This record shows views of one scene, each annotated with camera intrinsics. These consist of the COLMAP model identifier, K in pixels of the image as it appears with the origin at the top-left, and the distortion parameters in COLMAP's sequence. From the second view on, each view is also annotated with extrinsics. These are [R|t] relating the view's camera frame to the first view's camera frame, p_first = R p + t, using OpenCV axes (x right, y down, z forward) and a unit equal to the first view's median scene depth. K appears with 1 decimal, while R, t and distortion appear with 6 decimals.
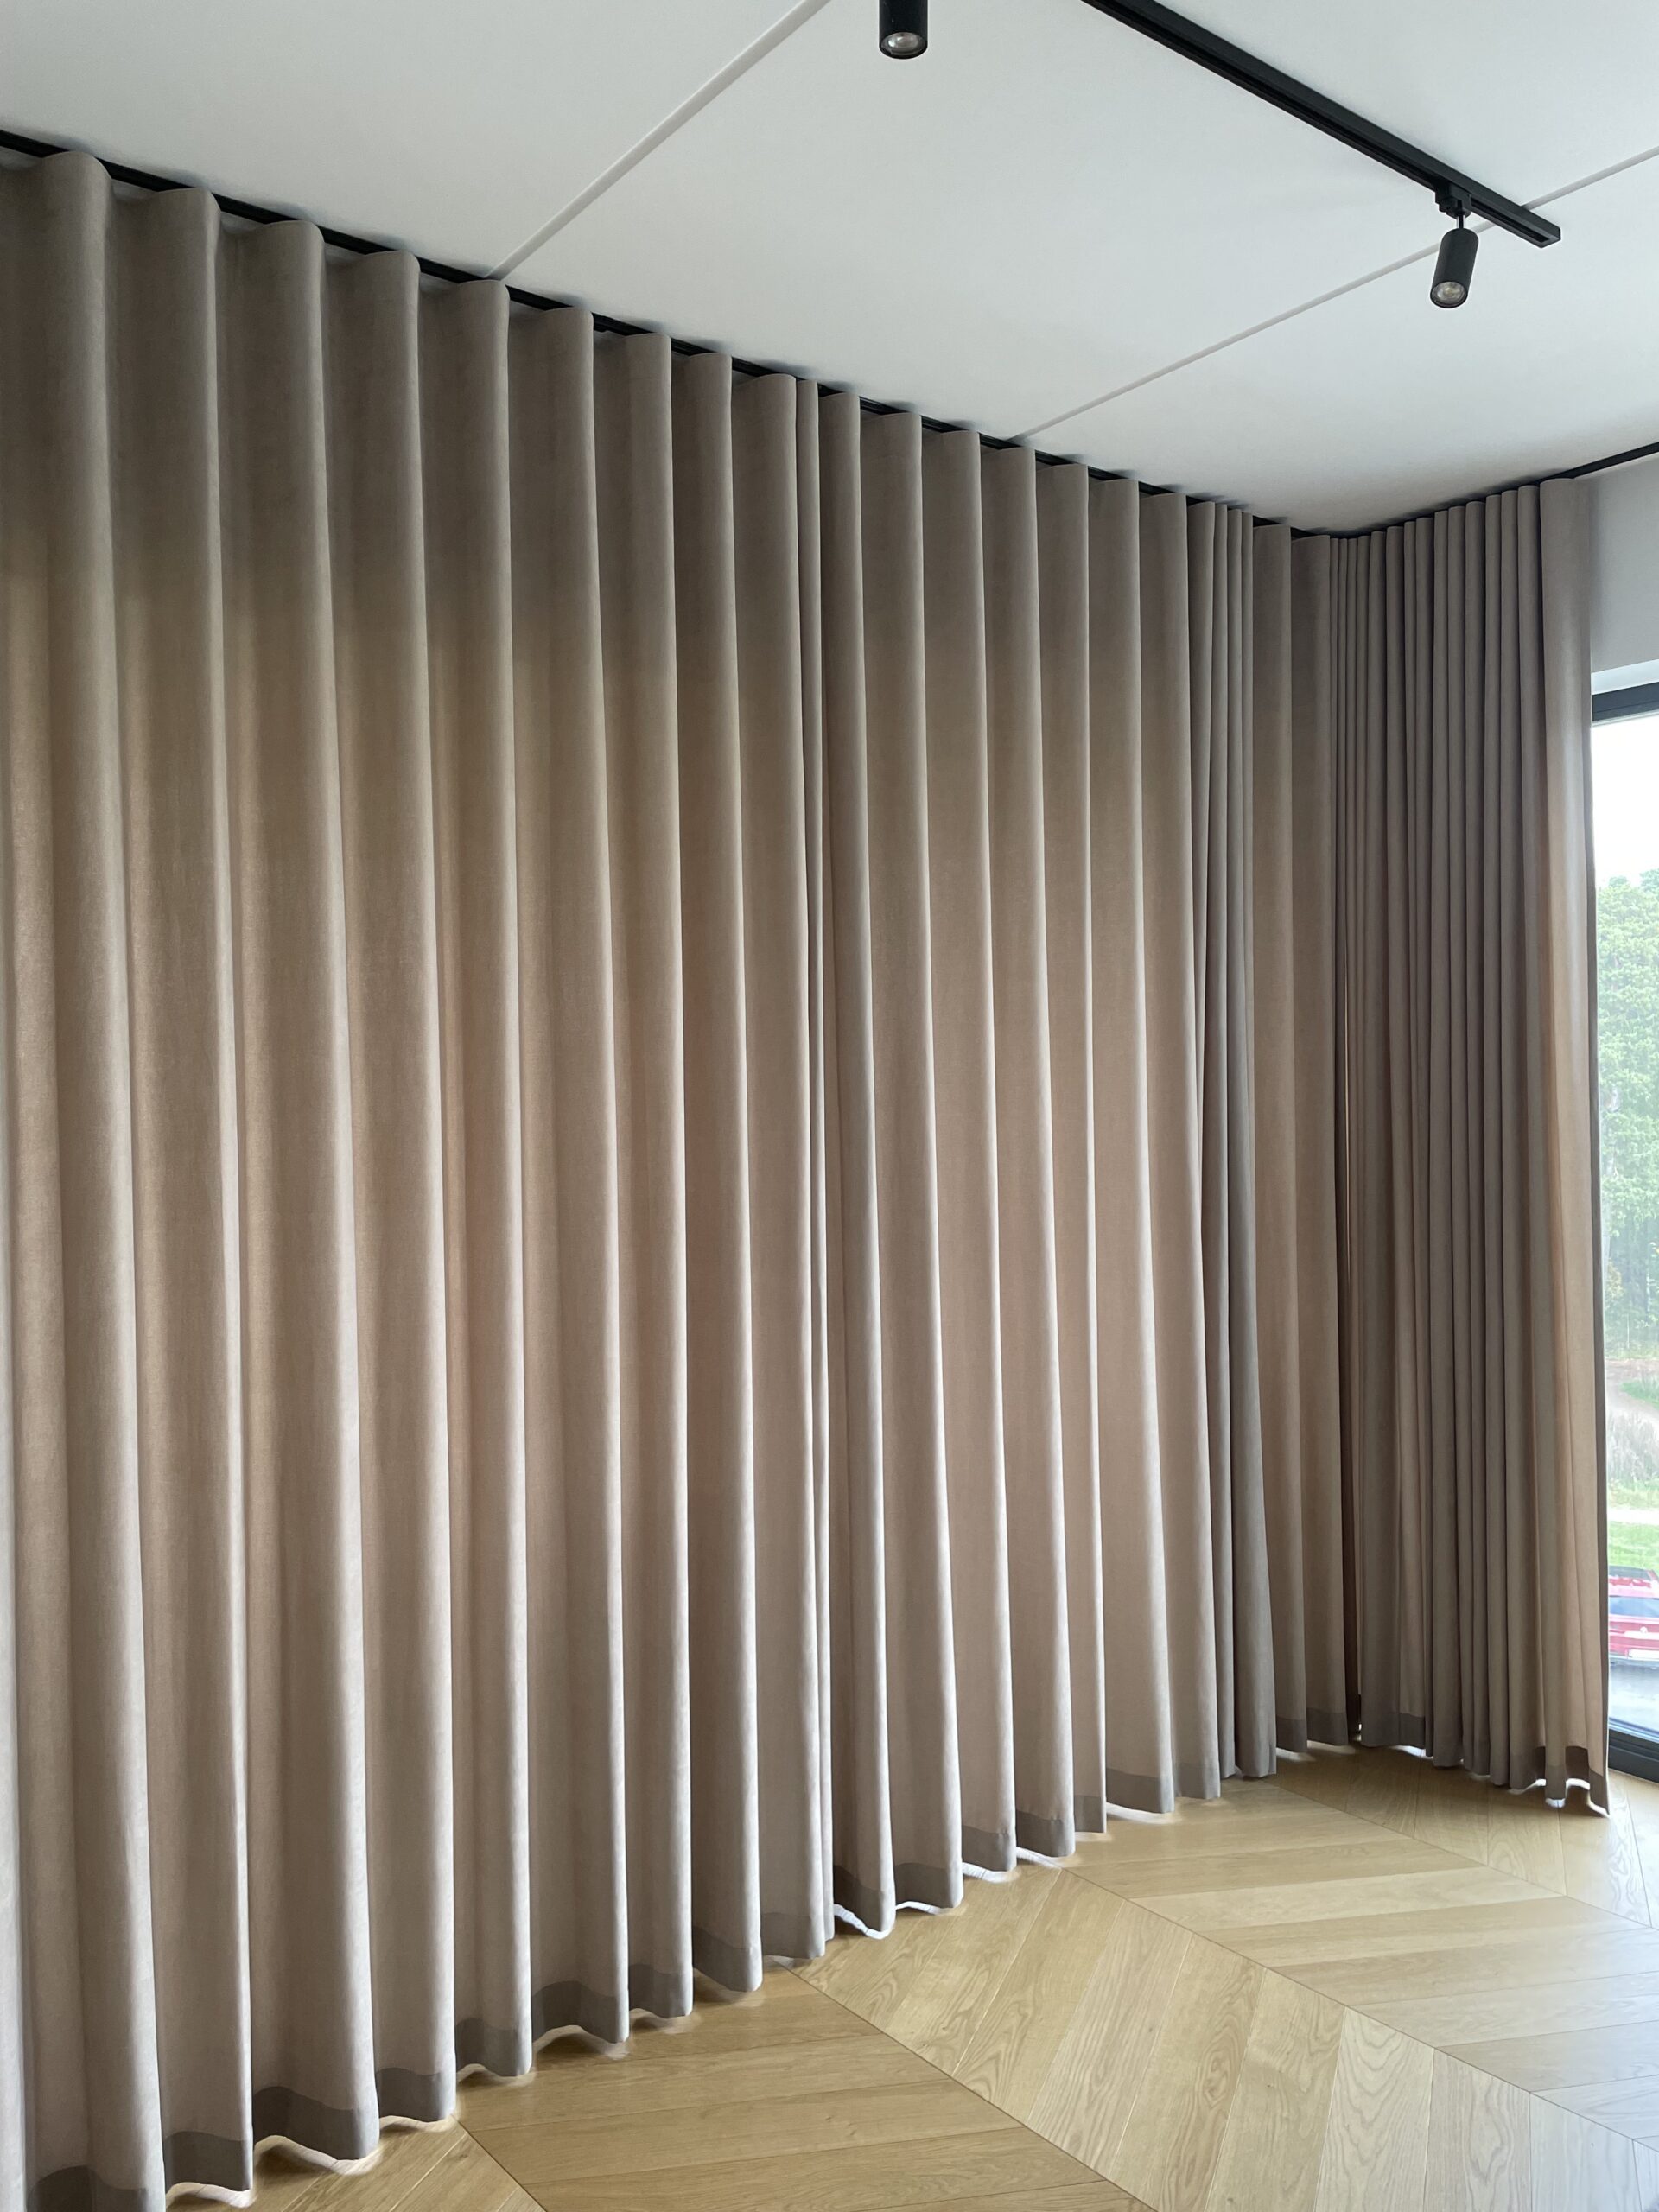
lens RADIAL K [[1656.4, 0, 828.1], [0, 1656.4, 1128.0], [0, 0, 1]] dist [-0.003195, -0.017461]
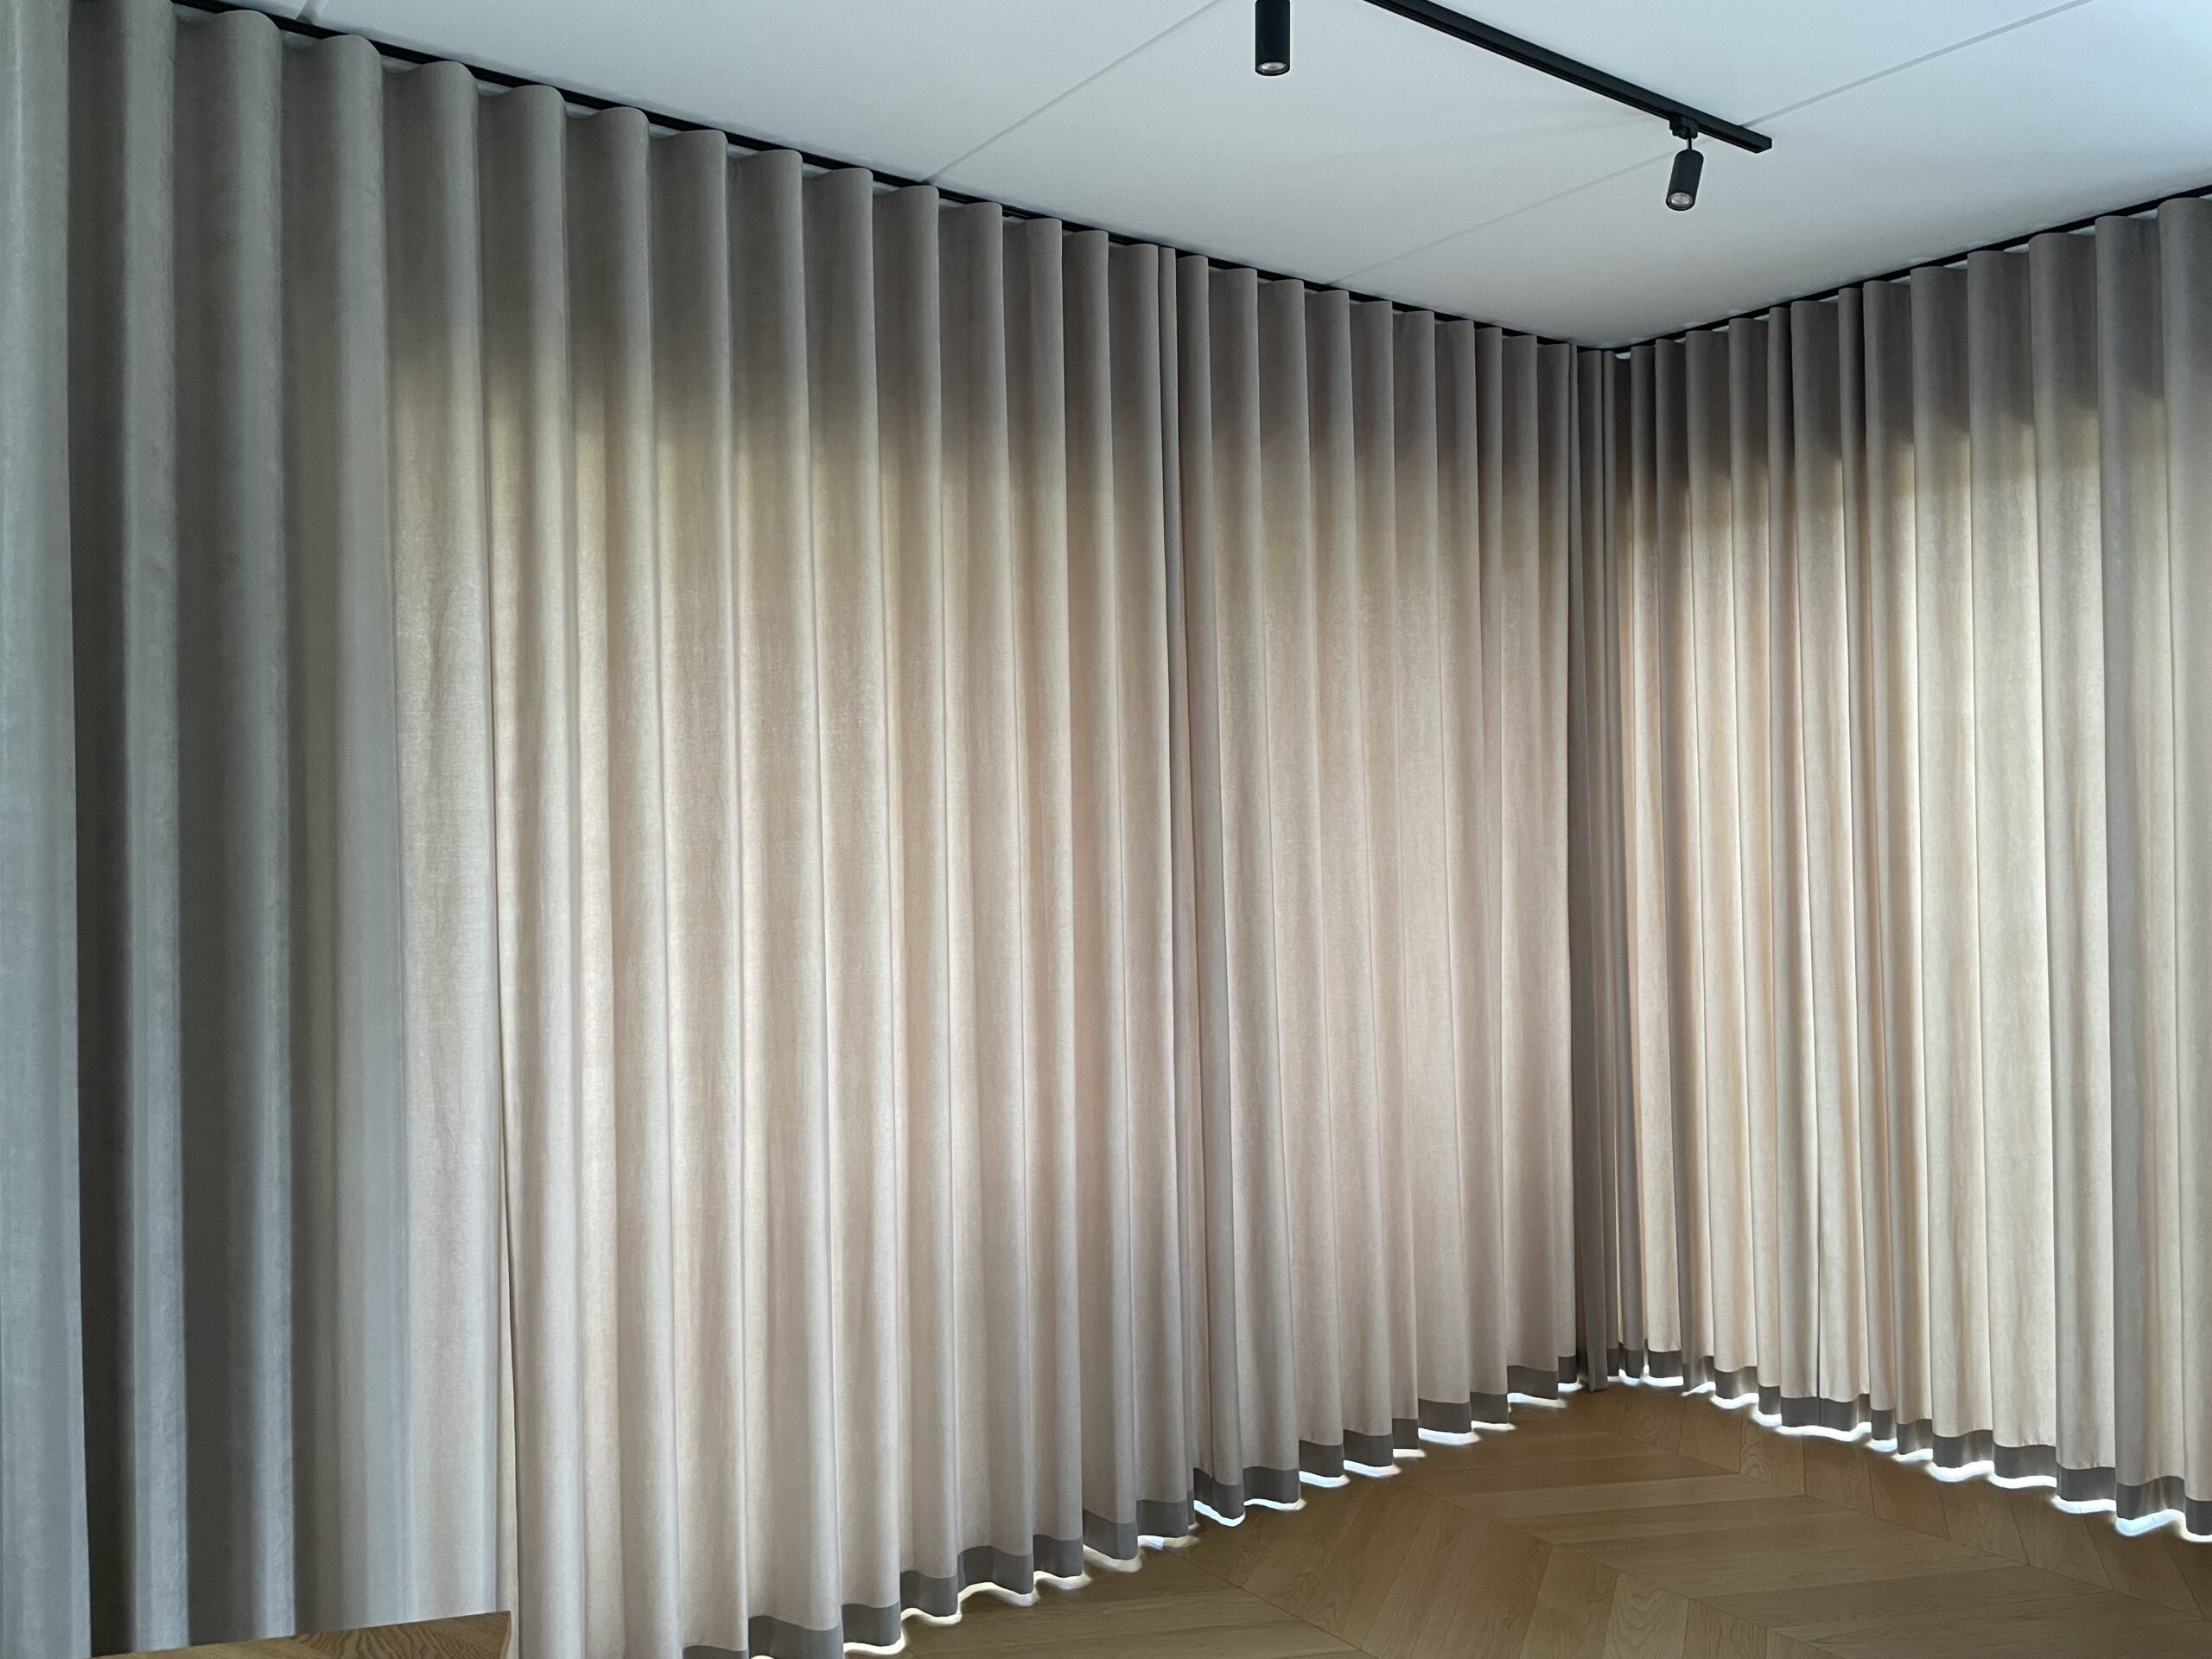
lens RADIAL K [[1656.4, 0, 1102.9], [0, 1656.4, 810.8], [0, 0, 1]] dist [-0.003195, -0.017461]
pose [[0.999971, -0.002456, -0.007156, -0.063634], [0.002253, 0.999597, -0.028288, 0.004468], [0.007223, 0.028271, 0.999574, -0.269192]]
